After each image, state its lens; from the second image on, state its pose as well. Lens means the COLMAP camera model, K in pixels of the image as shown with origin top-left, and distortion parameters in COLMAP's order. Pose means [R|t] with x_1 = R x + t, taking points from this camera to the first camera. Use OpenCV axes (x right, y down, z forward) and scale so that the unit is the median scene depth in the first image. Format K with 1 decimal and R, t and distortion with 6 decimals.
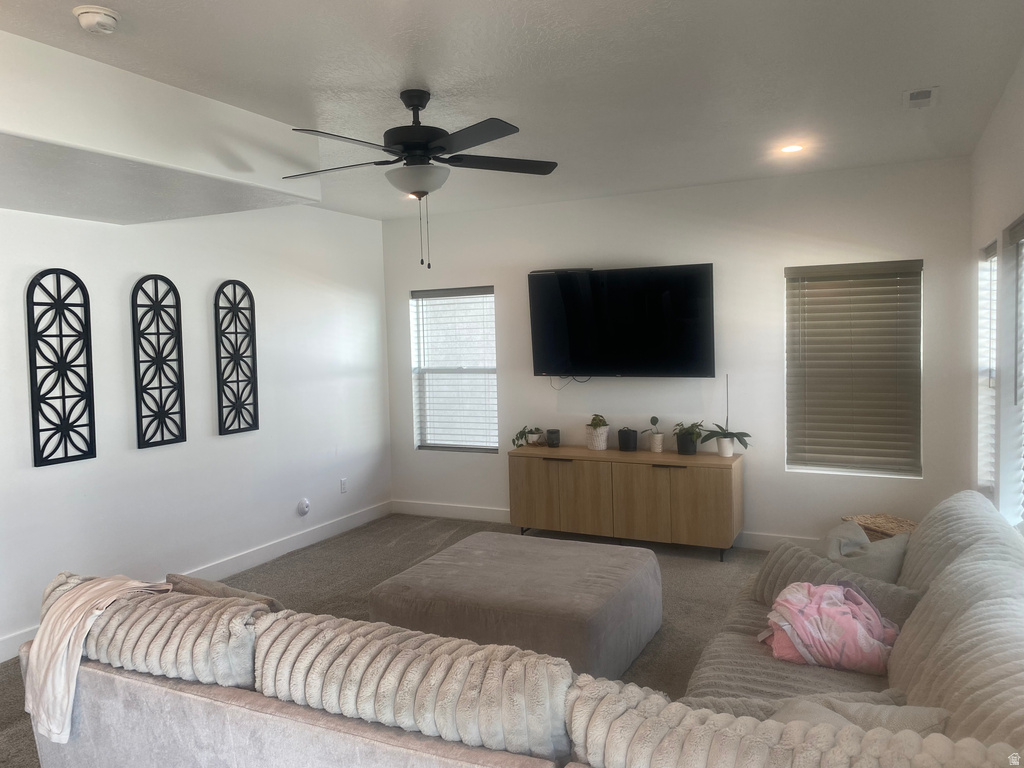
lens RADIAL K [[773.2, 0, 493.5], [0, 773.2, 370.0], [0, 0, 1]] dist [0.057553, -0.062675]
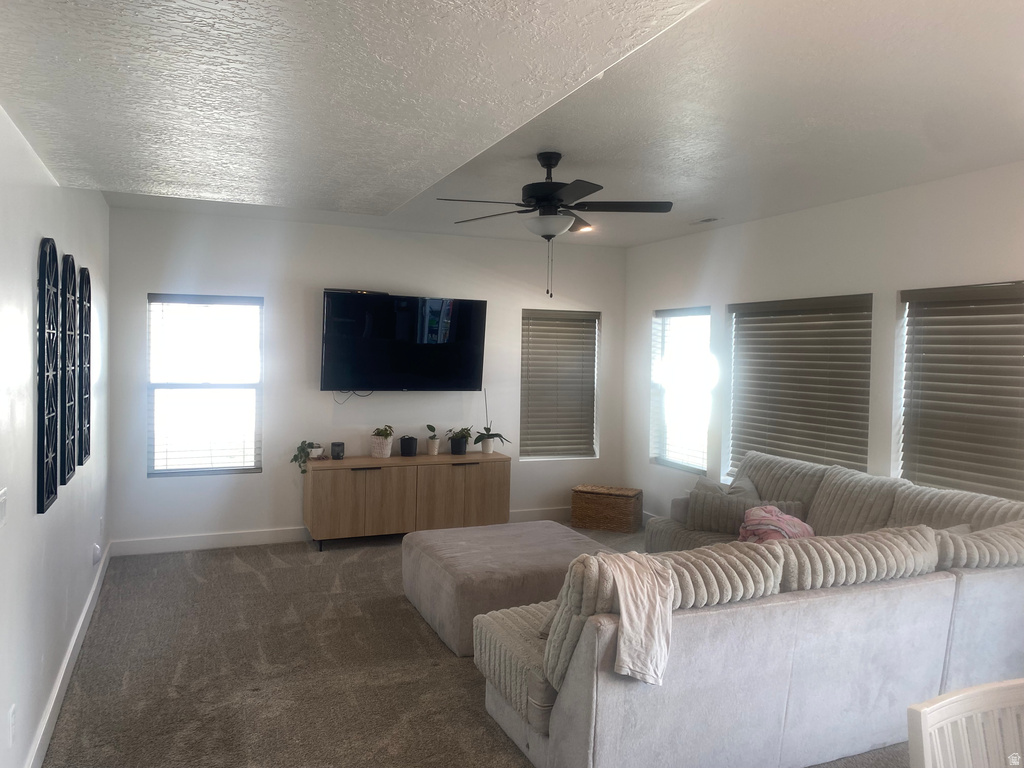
lens RADIAL K [[773.2, 0, 522.4], [0, 773.2, 376.4], [0, 0, 1]] dist [0.057553, -0.062675]
pose [[0.631476, 0.013090, 0.775285, -0.622207], [0.002243, 0.999822, -0.018708, 0.009246], [-0.775392, 0.013552, 0.631335, 0.155547]]
